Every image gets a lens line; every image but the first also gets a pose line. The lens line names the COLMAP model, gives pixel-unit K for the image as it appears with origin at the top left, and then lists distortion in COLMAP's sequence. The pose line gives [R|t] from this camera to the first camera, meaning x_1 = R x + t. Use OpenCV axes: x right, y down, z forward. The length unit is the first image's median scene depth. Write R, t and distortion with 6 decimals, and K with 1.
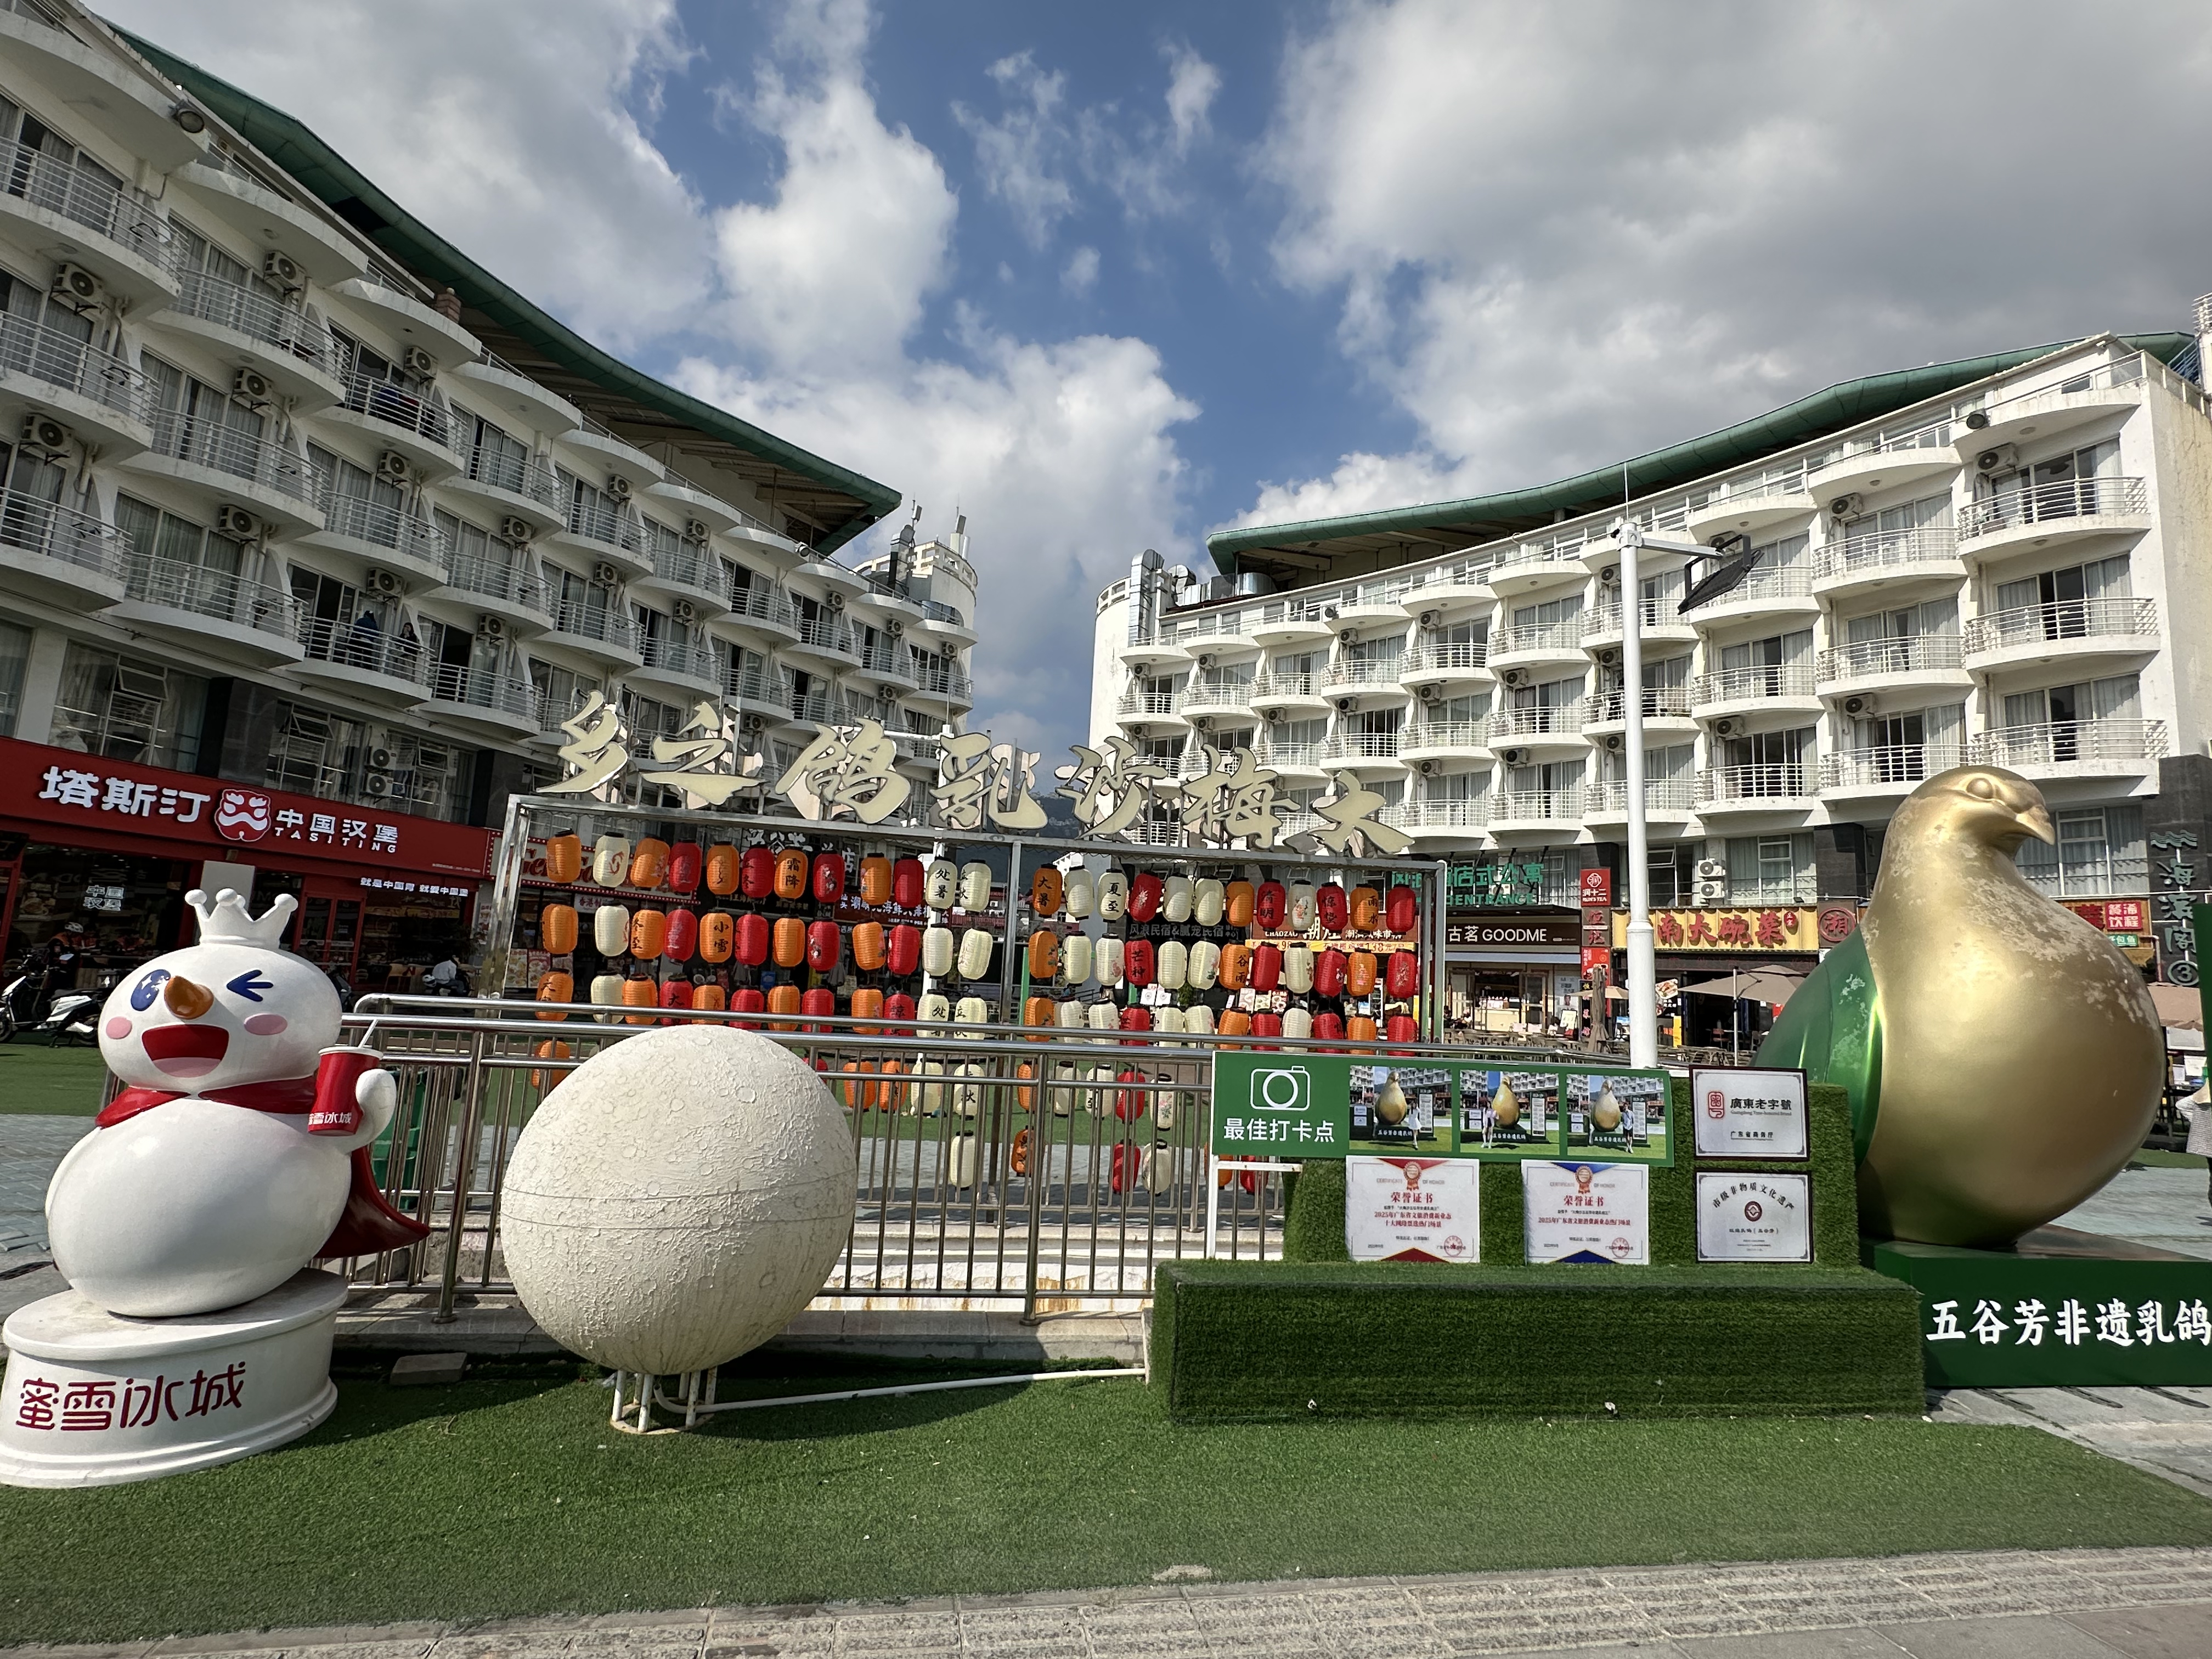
lens RADIAL K [[1063.0, 0, 1103.6], [0, 1063.0, 816.0], [0, 0, 1]] dist [-0.004562, -0.000232]
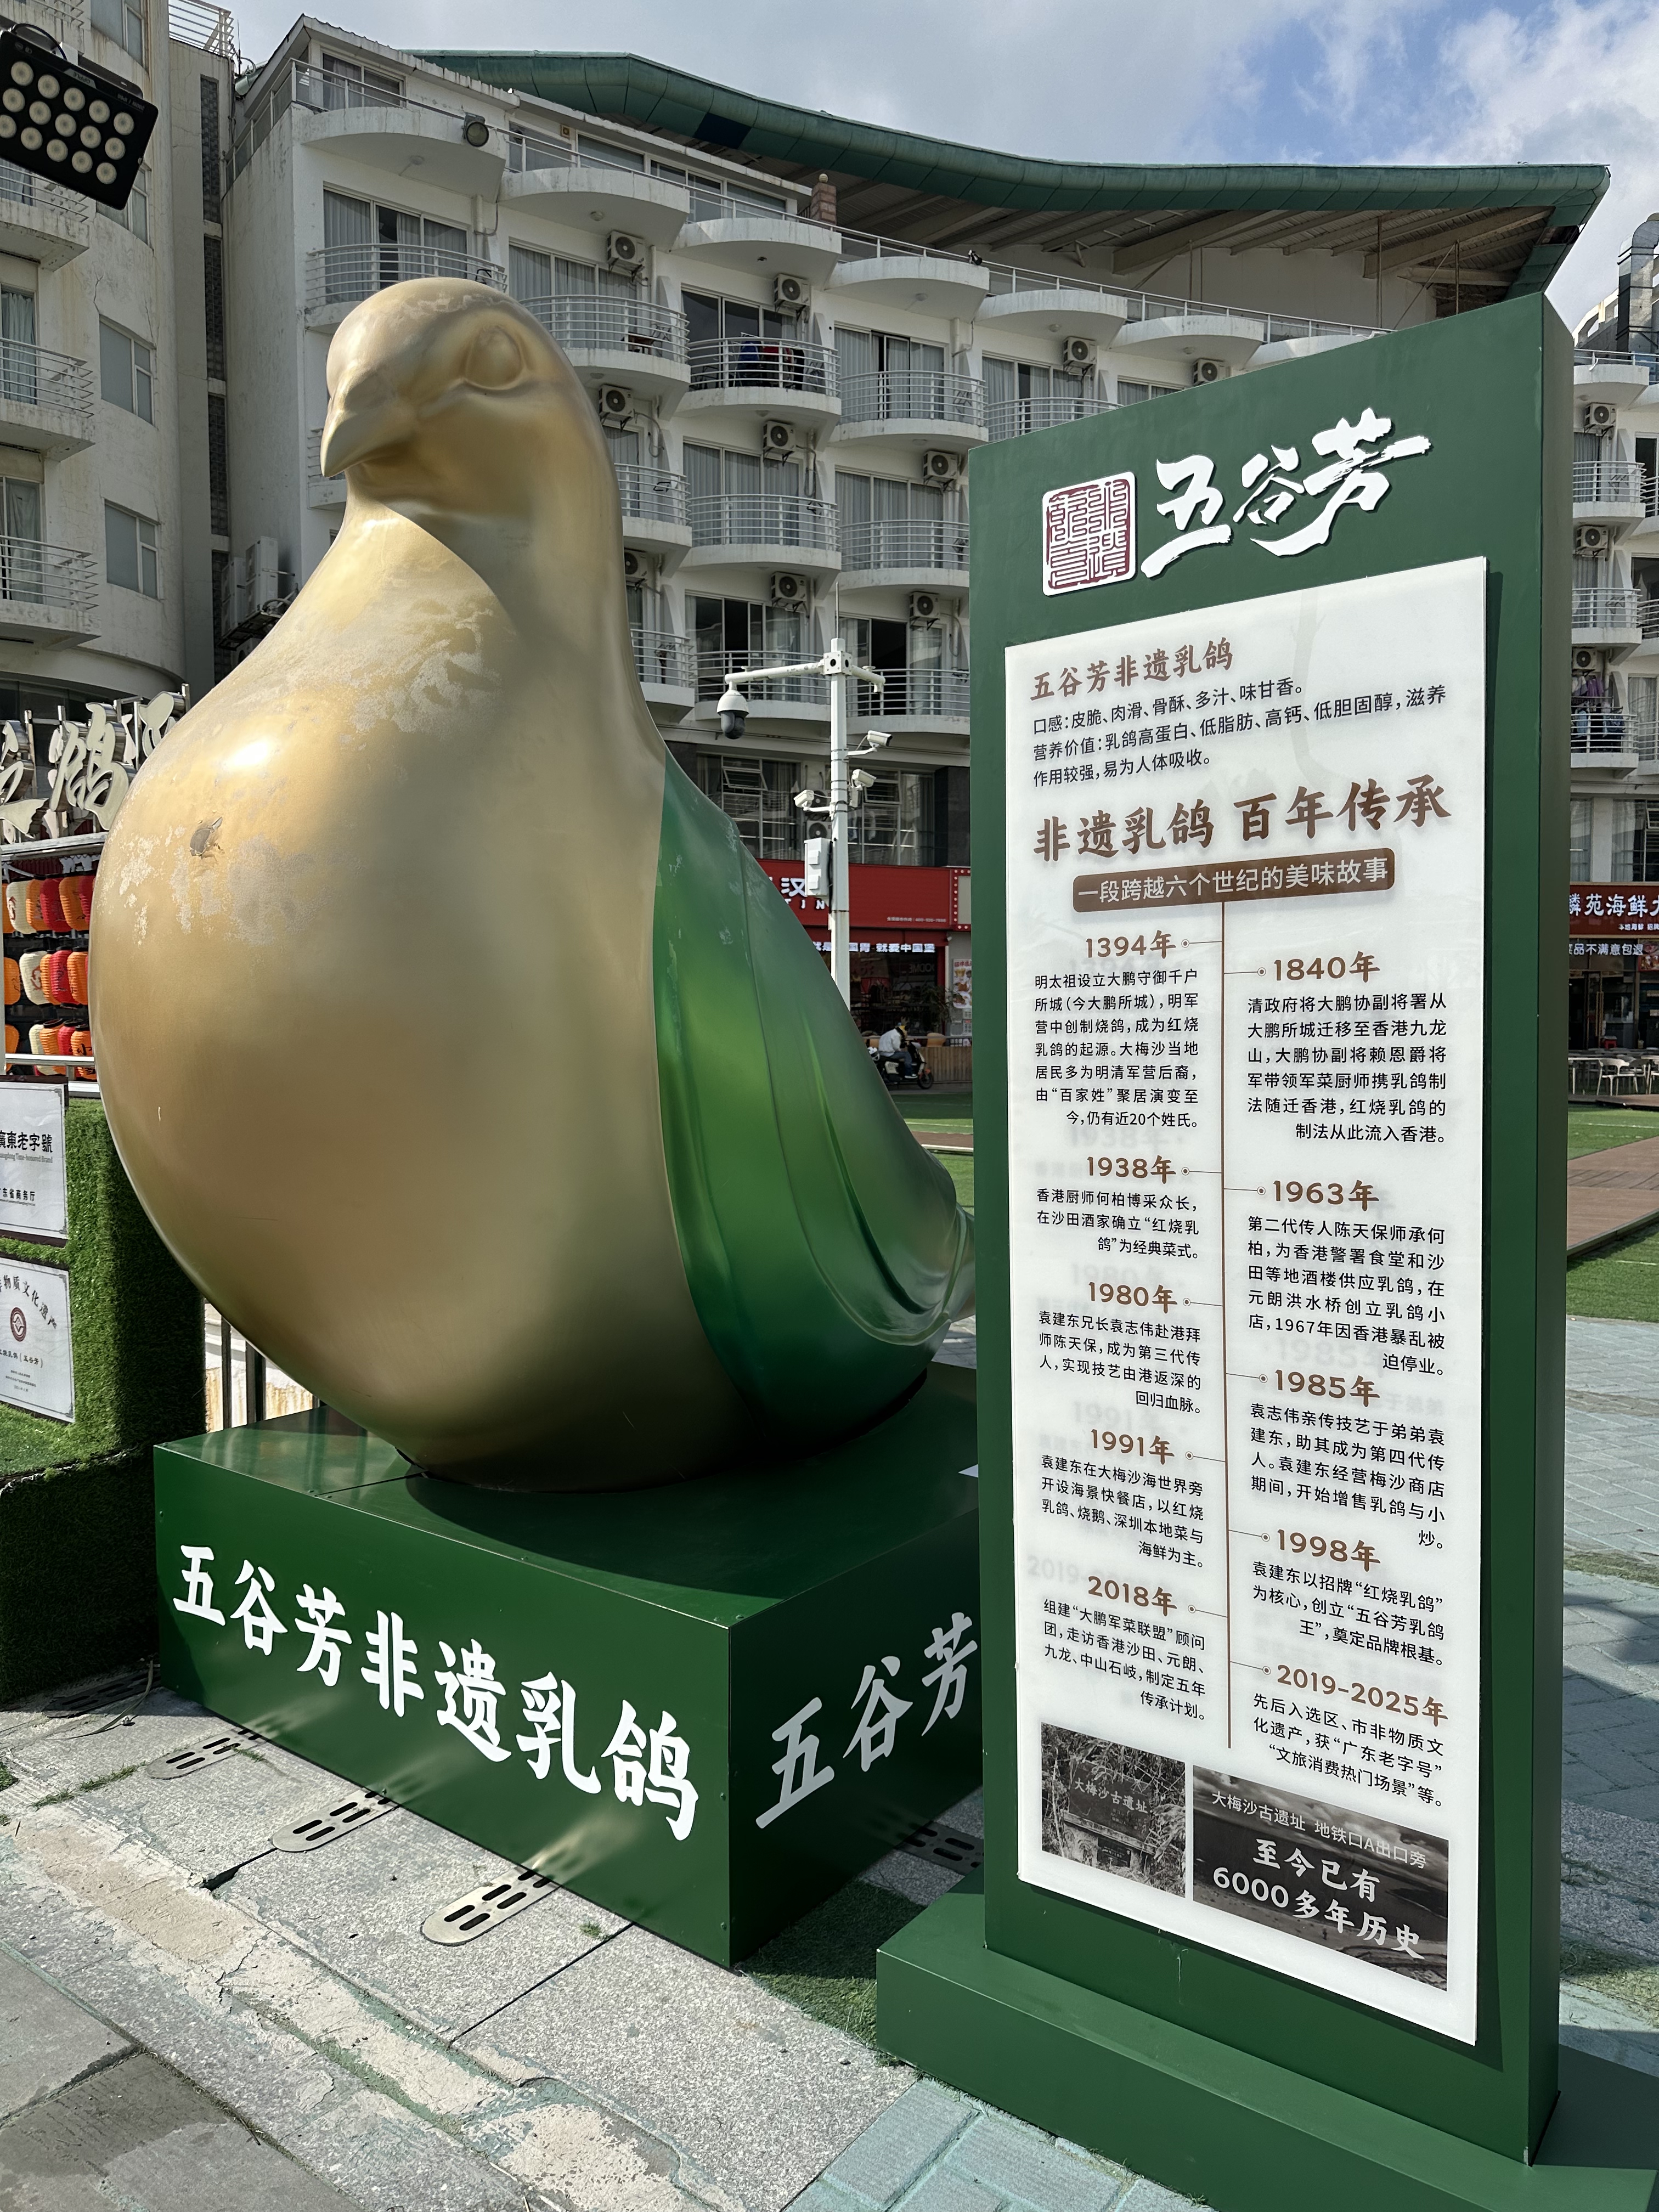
lens RADIAL K [[1563.9, 0, 828.3], [0, 1563.9, 1117.9], [0, 0, 1]] dist [-0.009831, -0.012306]
pose [[0.675989, -0.011696, -0.736819, 1.462401], [0.156501, 0.979344, 0.128035, 0.217845], [0.720101, -0.201863, 0.663856, 0.753909]]
